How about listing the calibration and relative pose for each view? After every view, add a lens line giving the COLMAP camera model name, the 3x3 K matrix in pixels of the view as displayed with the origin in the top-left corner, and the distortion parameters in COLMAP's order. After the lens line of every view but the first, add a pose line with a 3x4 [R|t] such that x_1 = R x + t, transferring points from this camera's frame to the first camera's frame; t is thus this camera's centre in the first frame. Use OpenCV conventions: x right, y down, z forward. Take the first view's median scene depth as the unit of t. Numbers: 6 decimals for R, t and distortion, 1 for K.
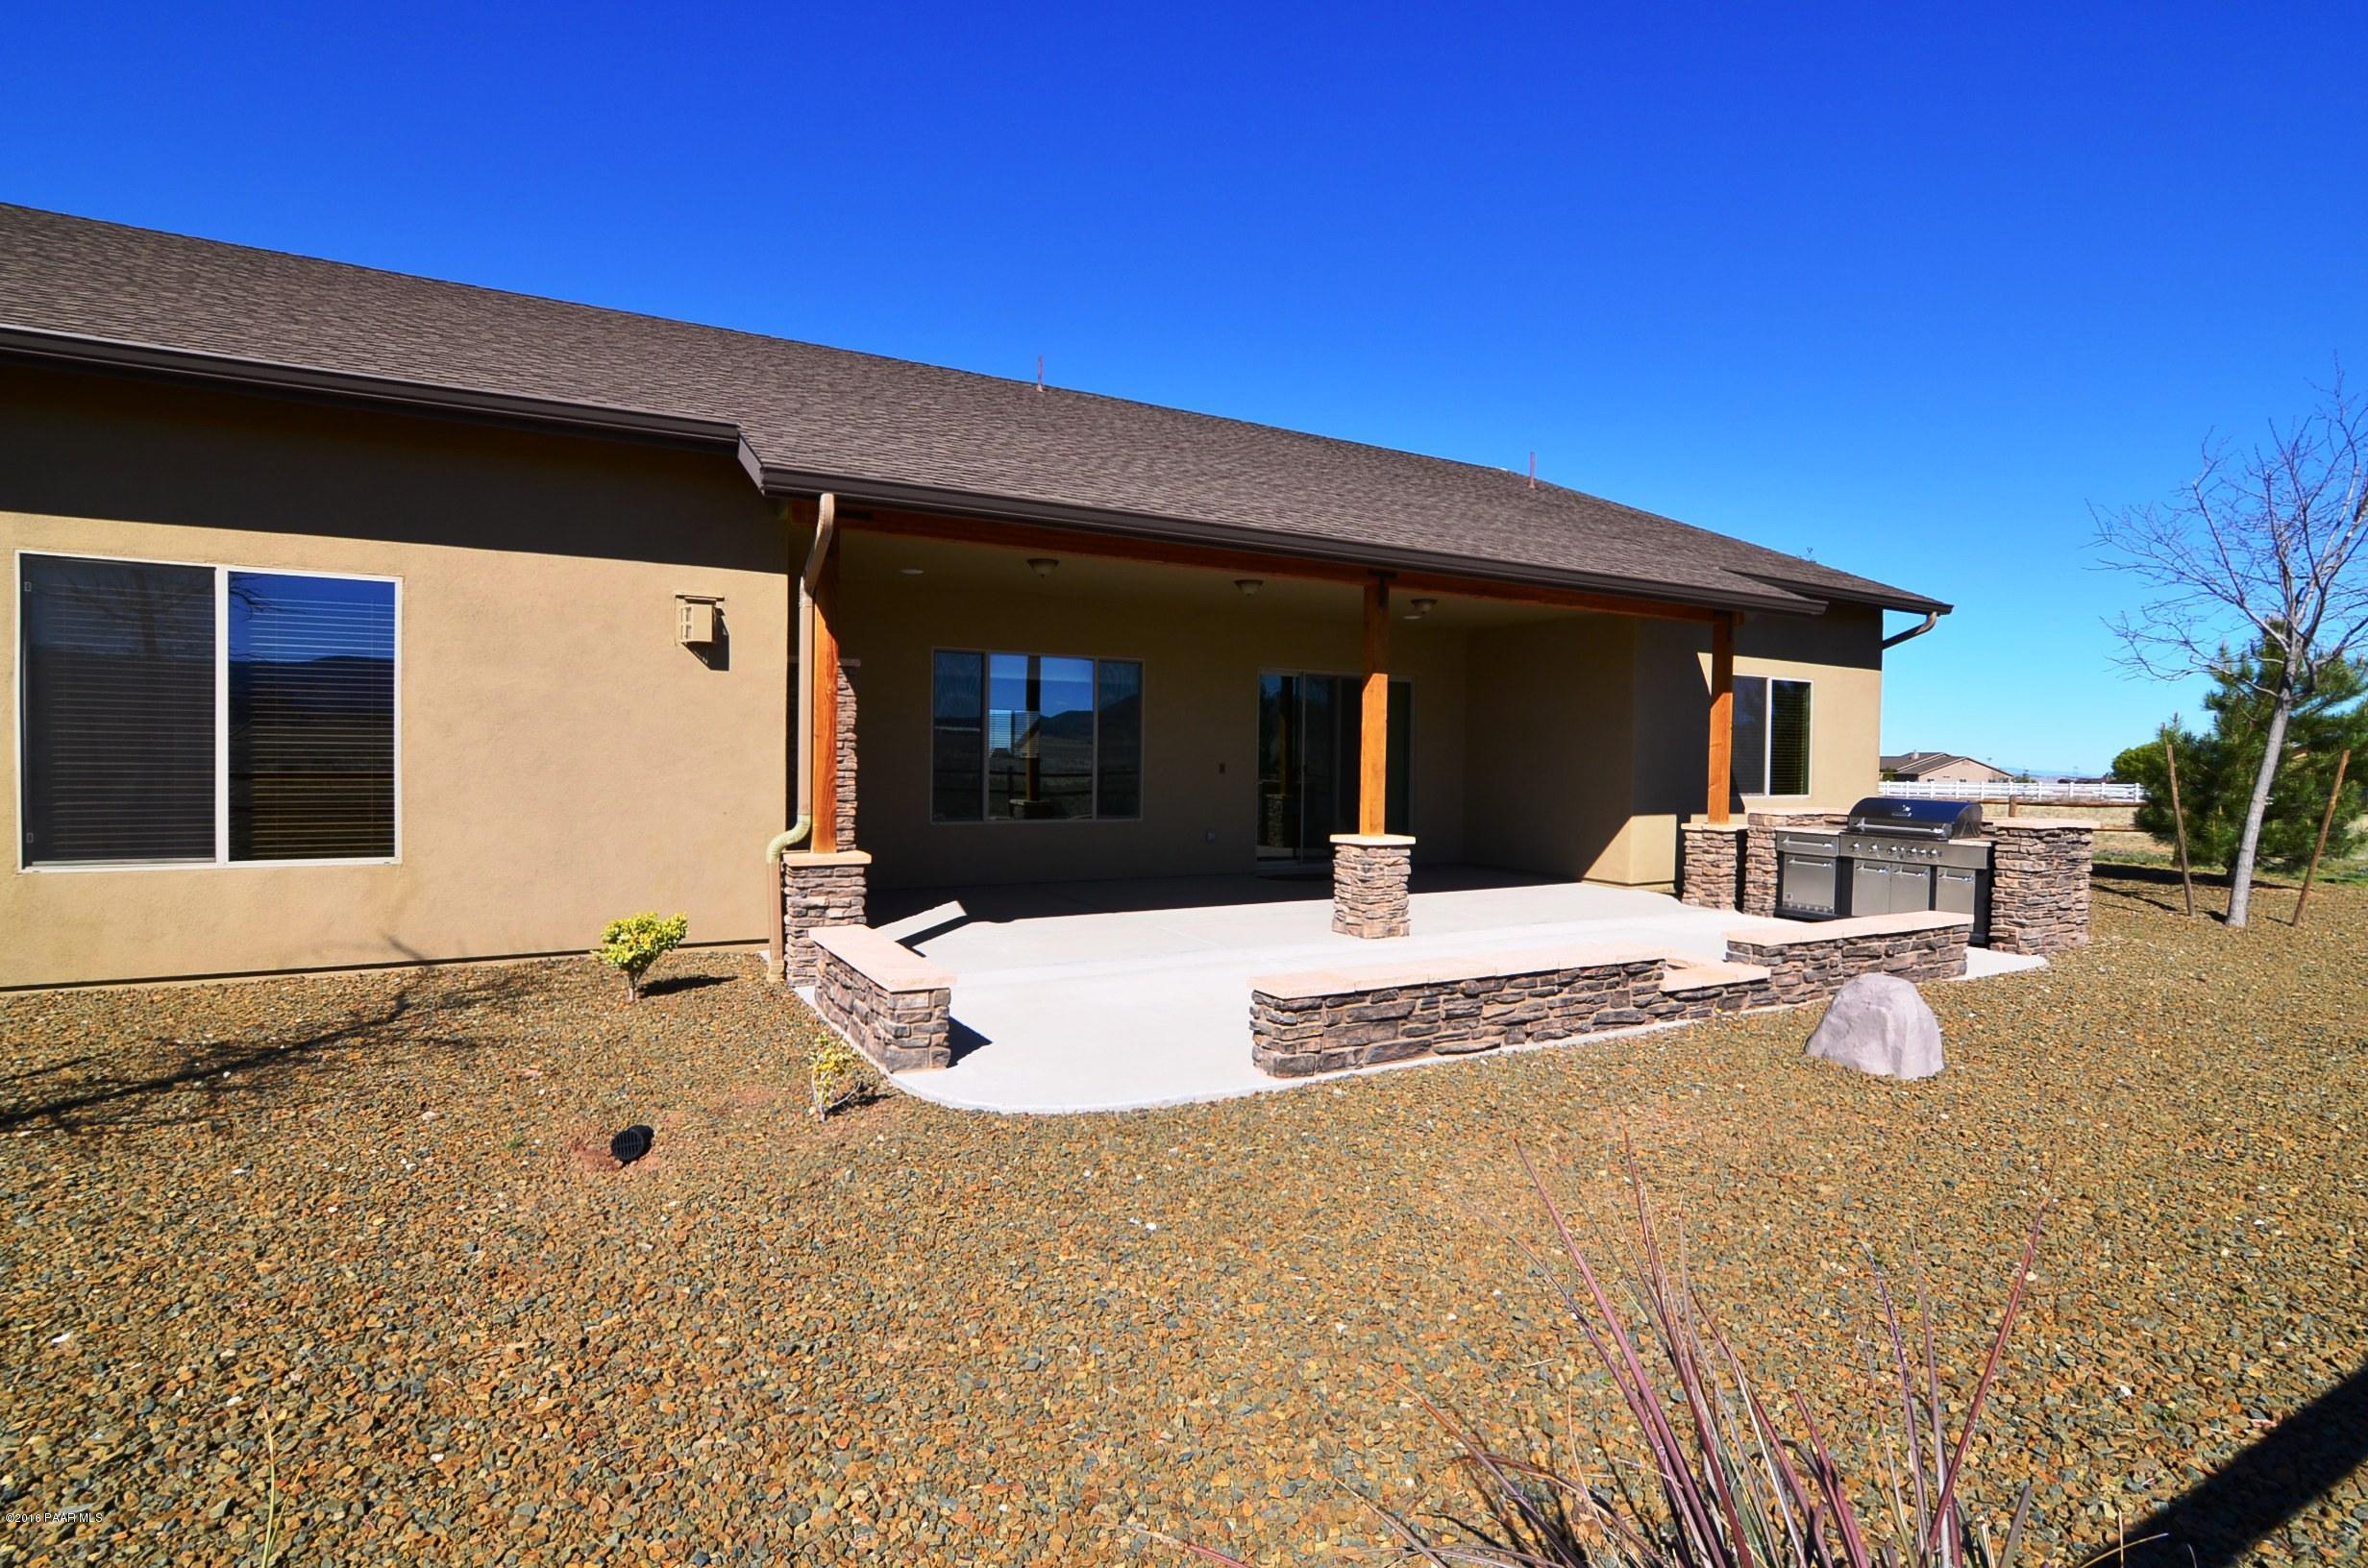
lens RADIAL K [[1164.2, 0, 1184.0], [0, 1164.2, 784.0], [0, 0, 1]] dist [-0.030056, 0.014126]
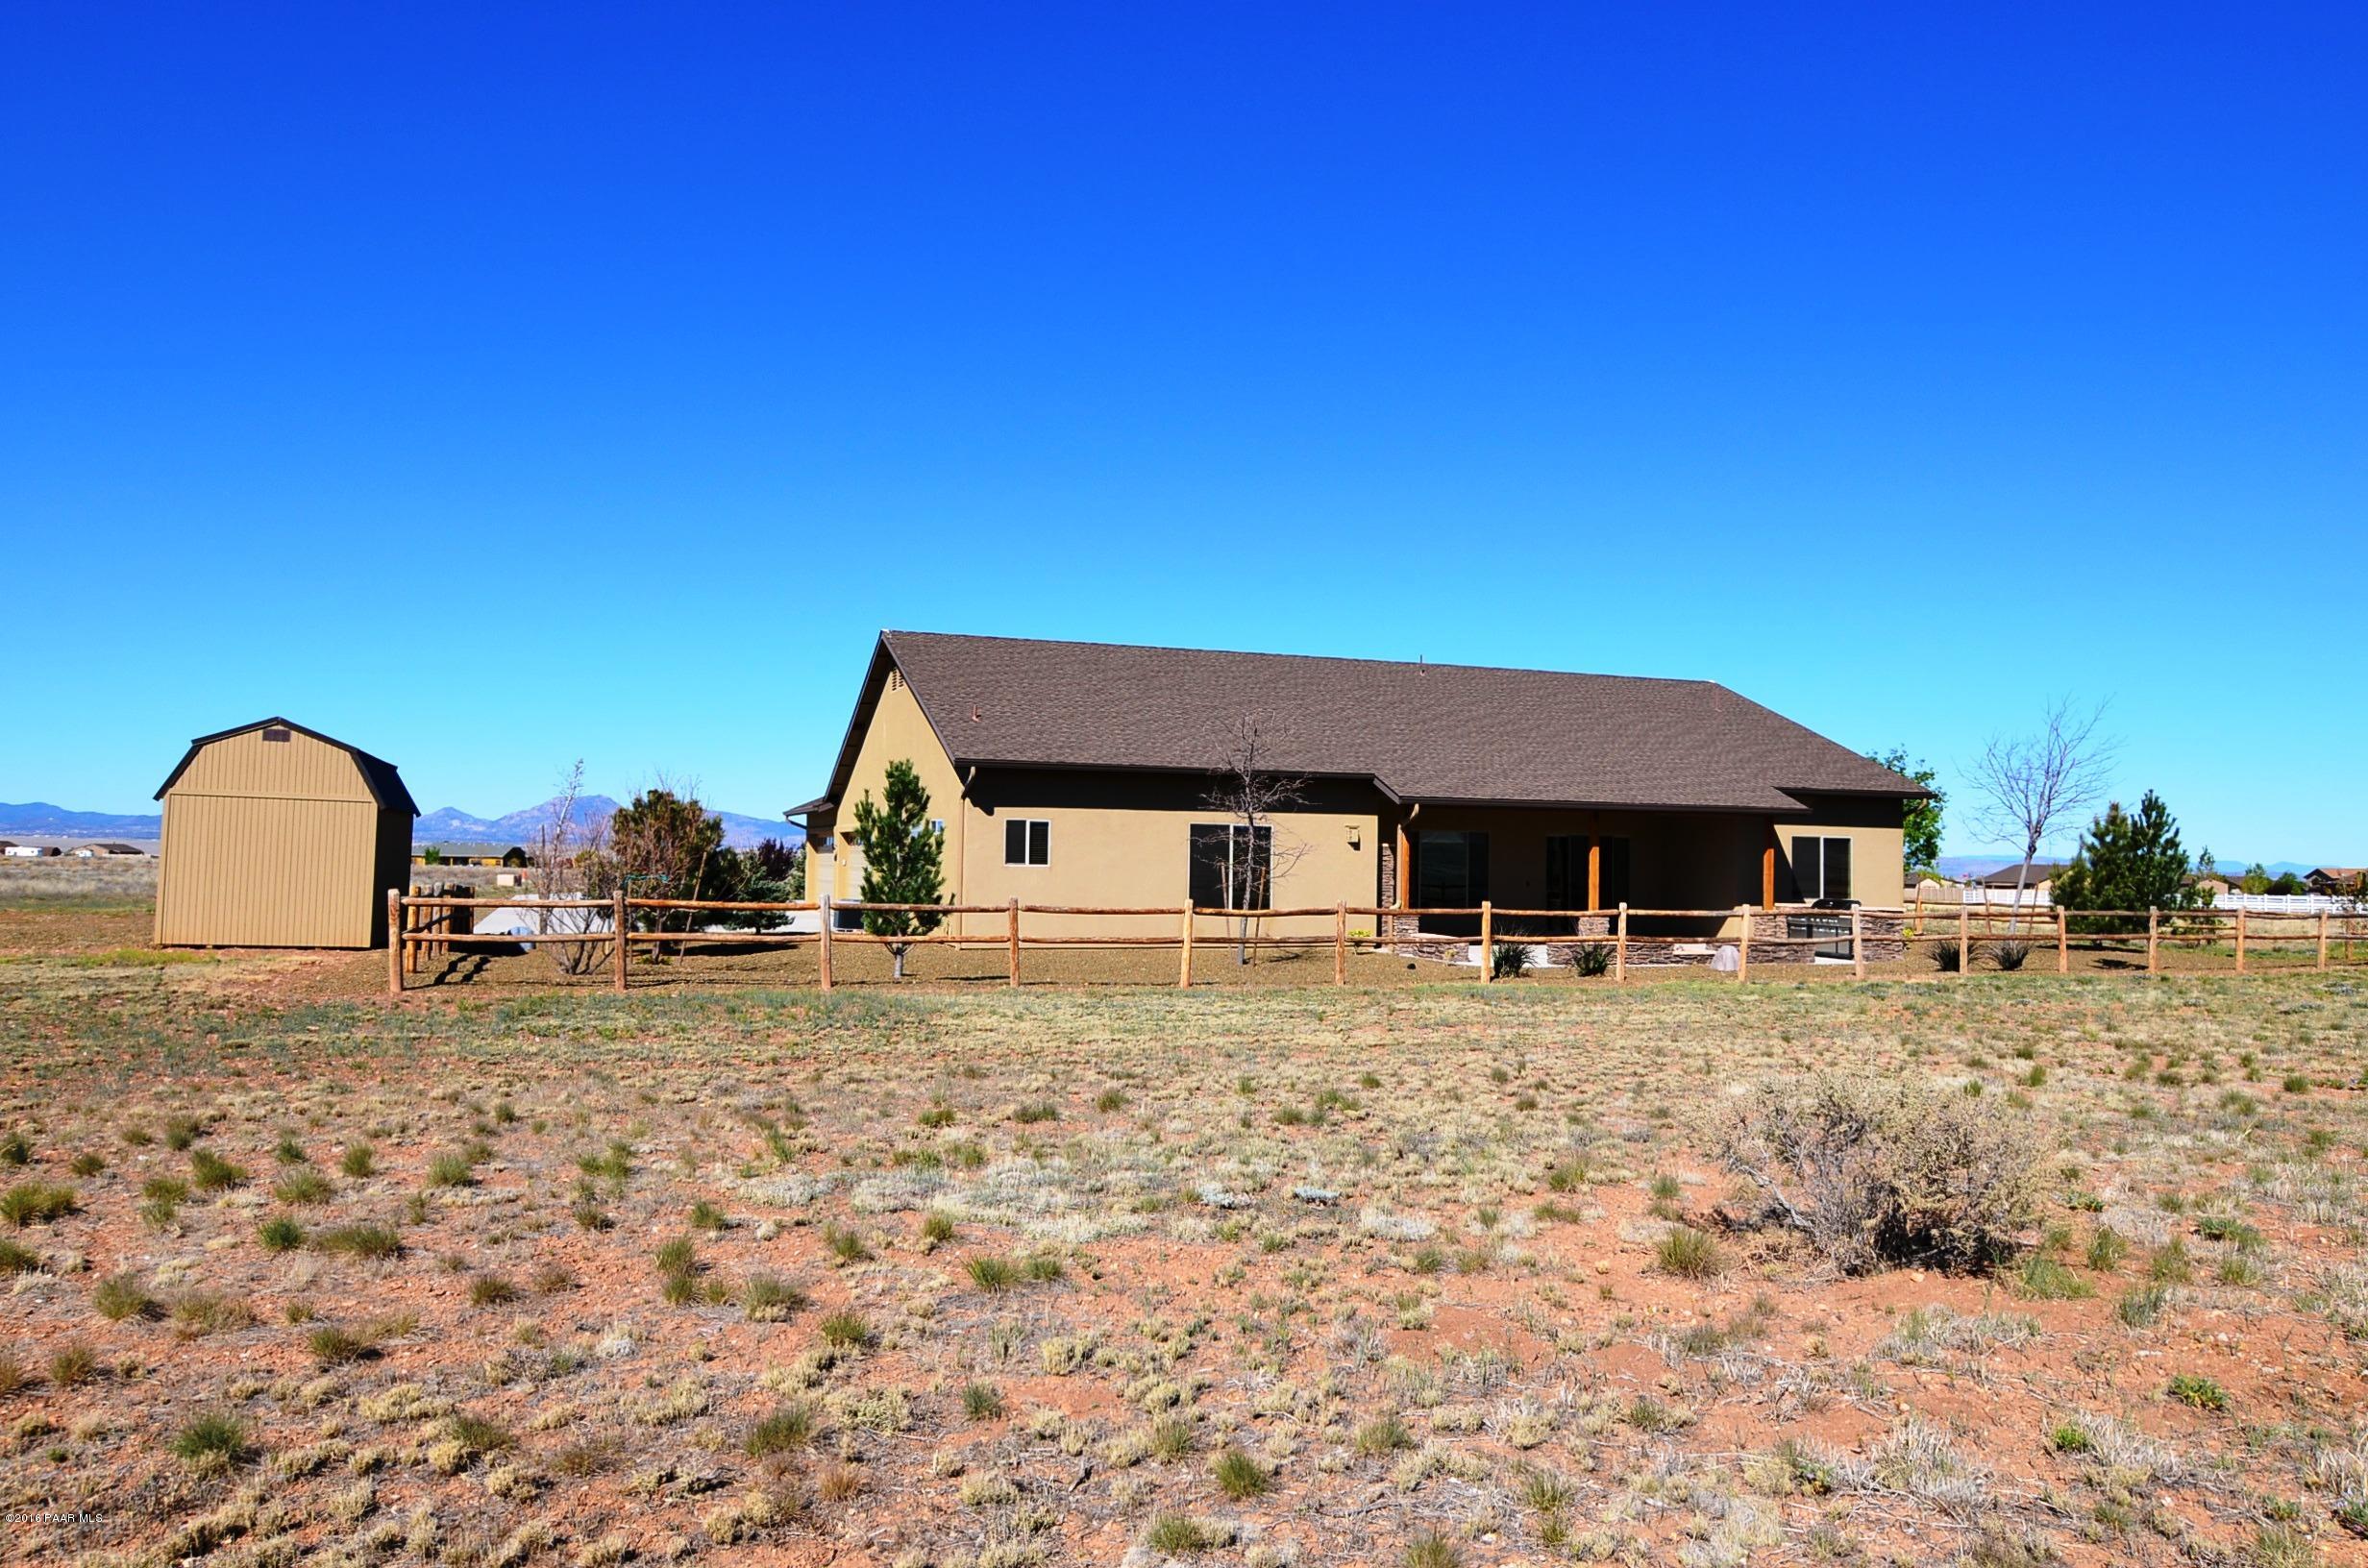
lens RADIAL K [[1667.2, 0, 1184.0], [0, 1667.2, 784.0], [0, 0, 1]] dist [-0.059917, -0.002496]
pose [[0.985200, -0.004322, -0.171357, -0.098651], [-0.007277, 0.997726, -0.067003, 0.016181], [0.171257, 0.067258, 0.982928, -3.009519]]
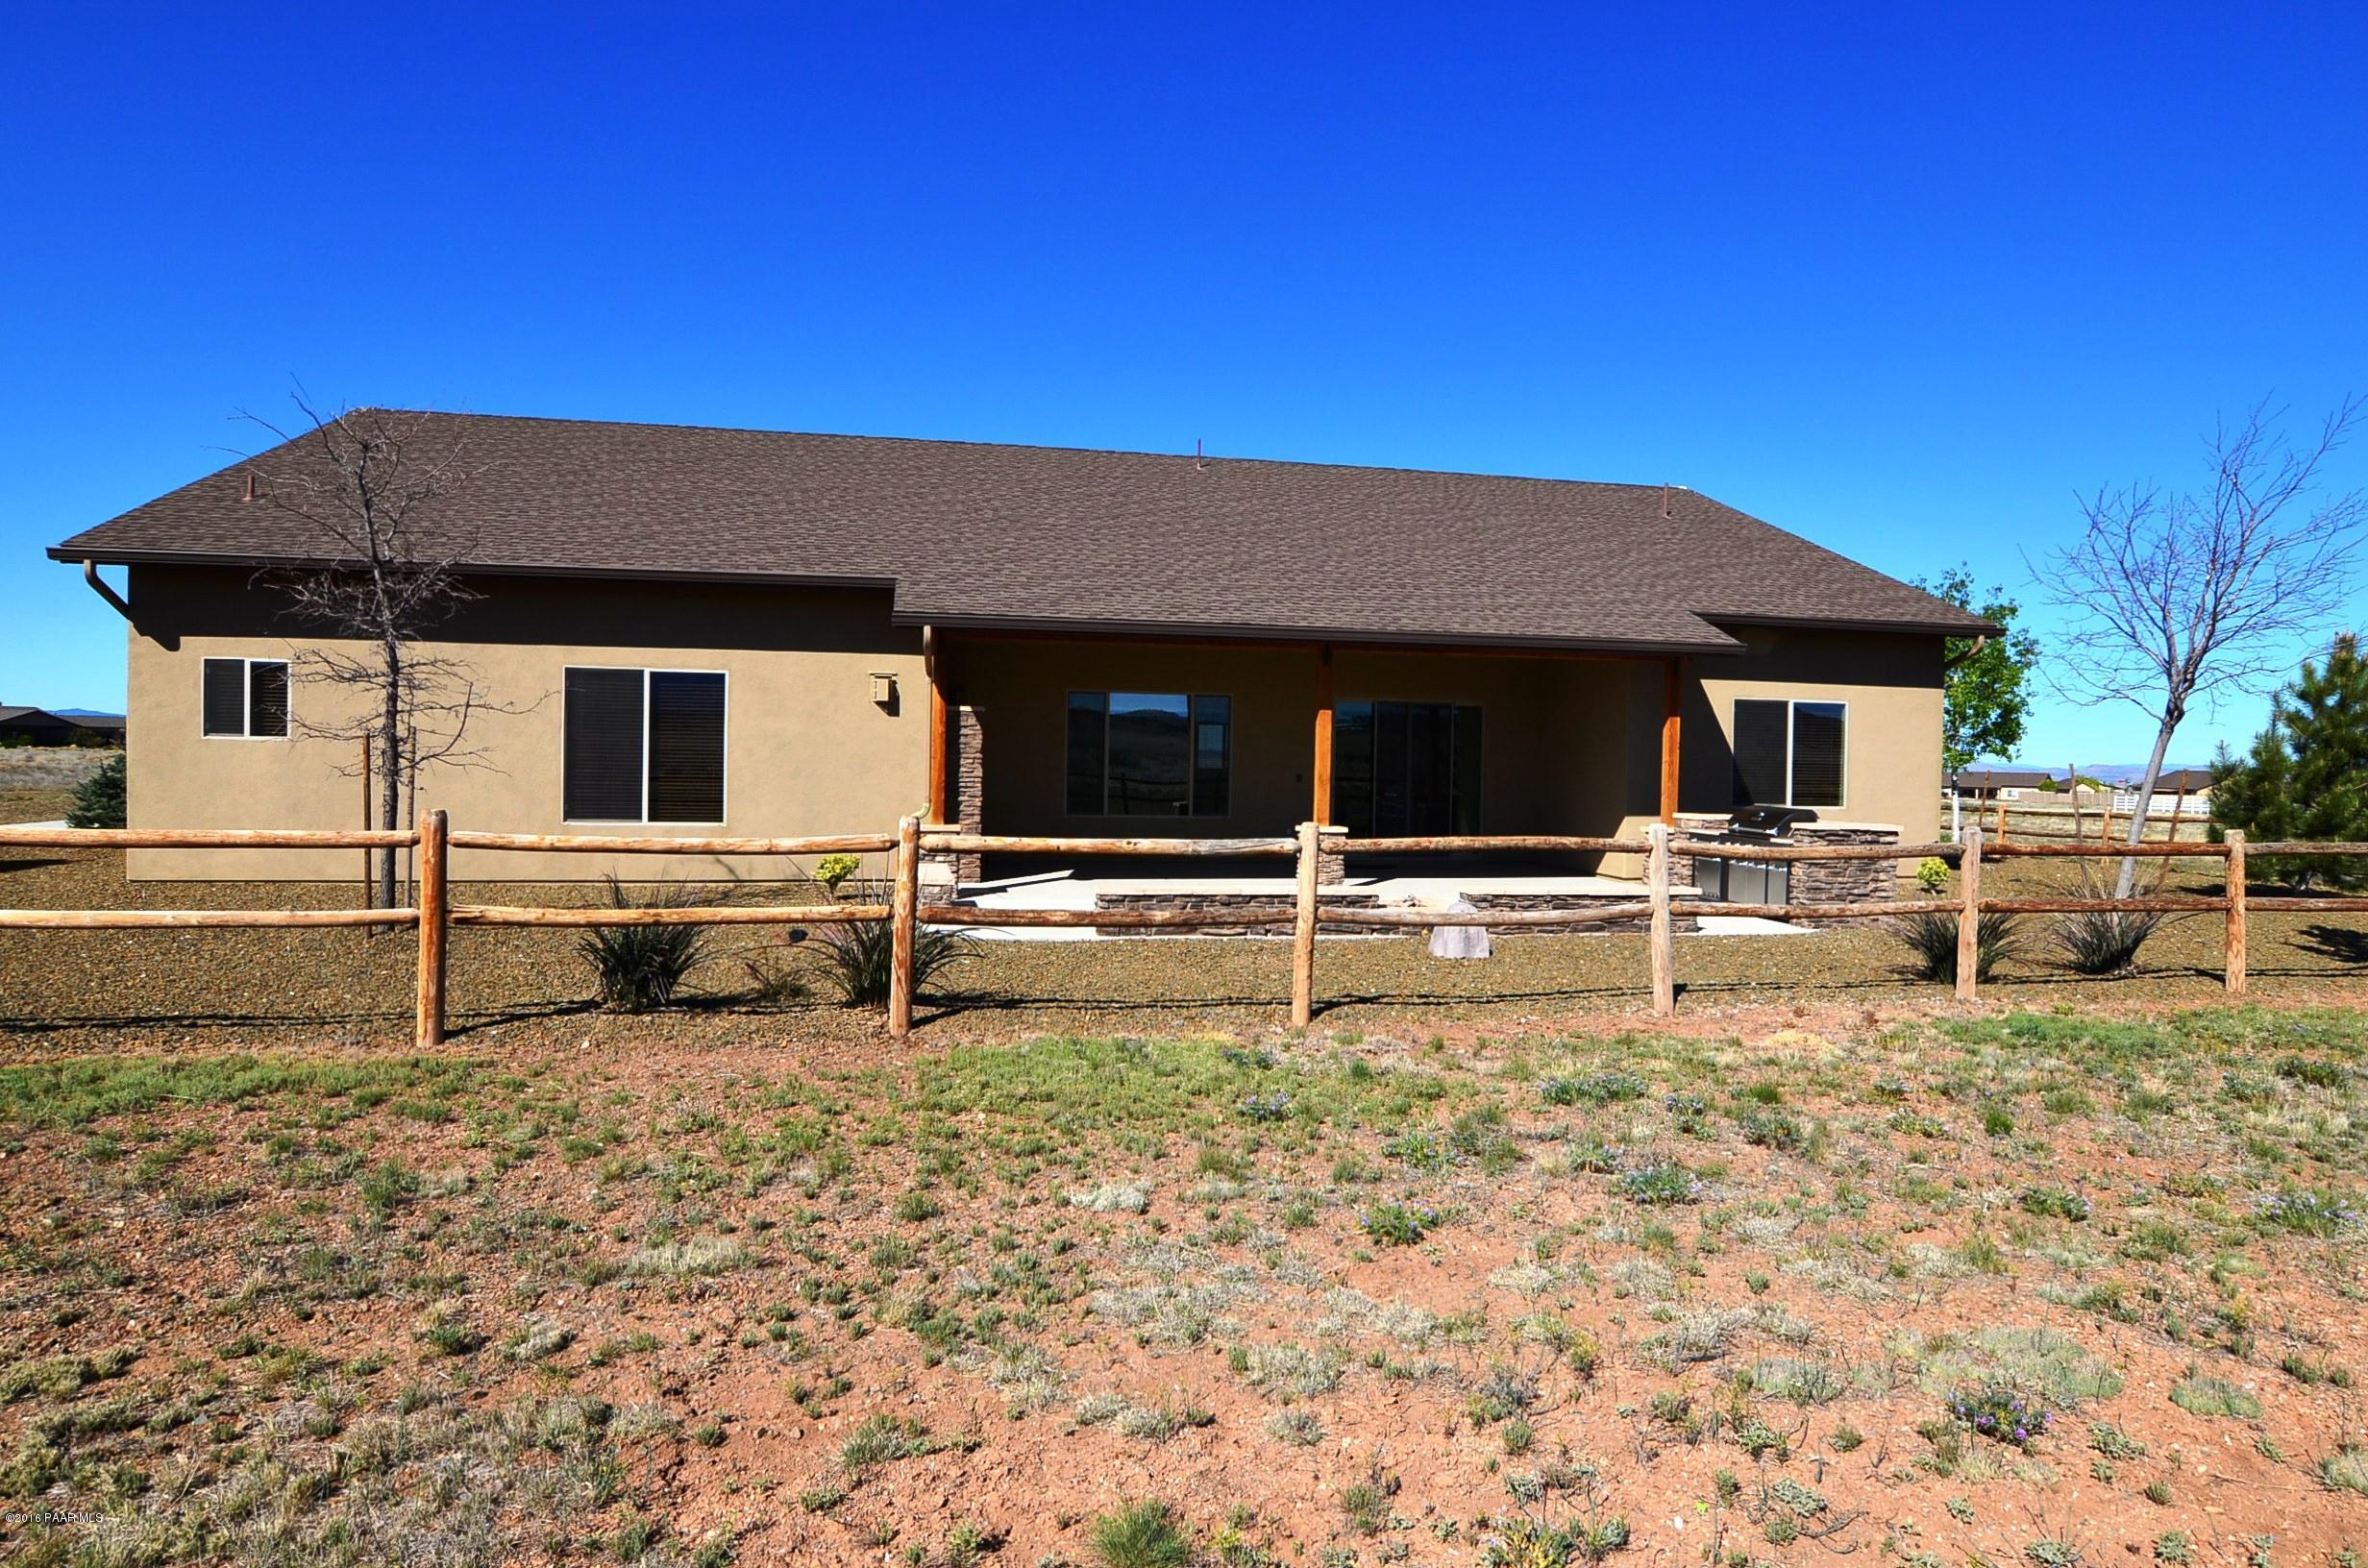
lens RADIAL K [[1438.1, 0, 1184.0], [0, 1438.1, 784.0], [0, 0, 1]] dist [-0.034324, 0.000721]
pose [[0.949846, 0.009367, -0.312577, 0.621159], [-0.012455, 0.999891, -0.007883, 0.009485], [0.312469, 0.011381, 0.949860, -0.805077]]
